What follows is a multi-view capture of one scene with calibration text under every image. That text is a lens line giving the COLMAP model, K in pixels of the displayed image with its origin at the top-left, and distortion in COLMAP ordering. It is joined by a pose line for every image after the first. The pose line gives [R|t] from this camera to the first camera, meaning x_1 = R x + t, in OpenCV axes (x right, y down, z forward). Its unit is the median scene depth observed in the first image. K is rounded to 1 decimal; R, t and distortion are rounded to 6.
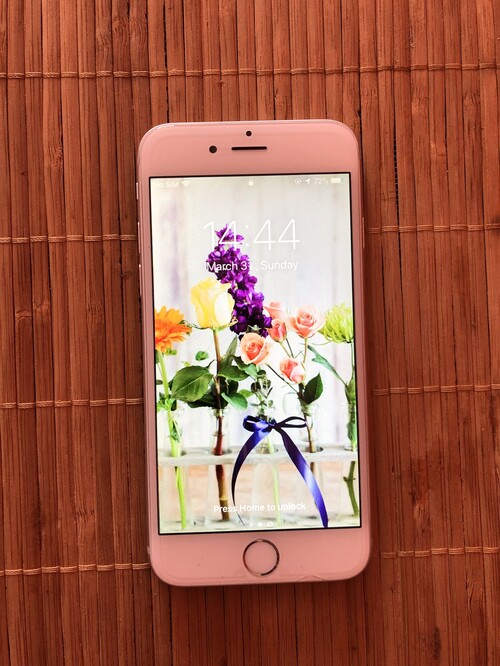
lens RADIAL K [[546.8, 0, 250.0], [0, 546.8, 333.0], [0, 0, 1]] dist [0.038146, -0.069113]
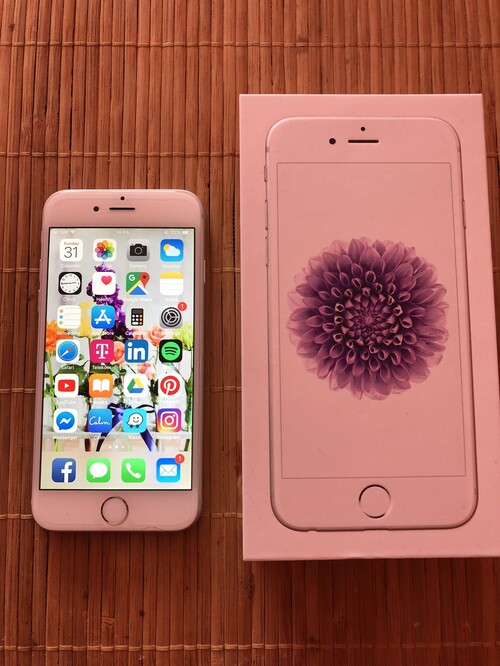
lens RADIAL K [[546.8, 0, 250.0], [0, 546.8, 333.0], [0, 0, 1]] dist [0.038146, -0.069113]
pose [[0.999361, 0.026466, -0.024040, 0.356666], [-0.028519, 0.995577, -0.089516, 0.089682], [0.021564, 0.090145, 0.995695, -0.340022]]
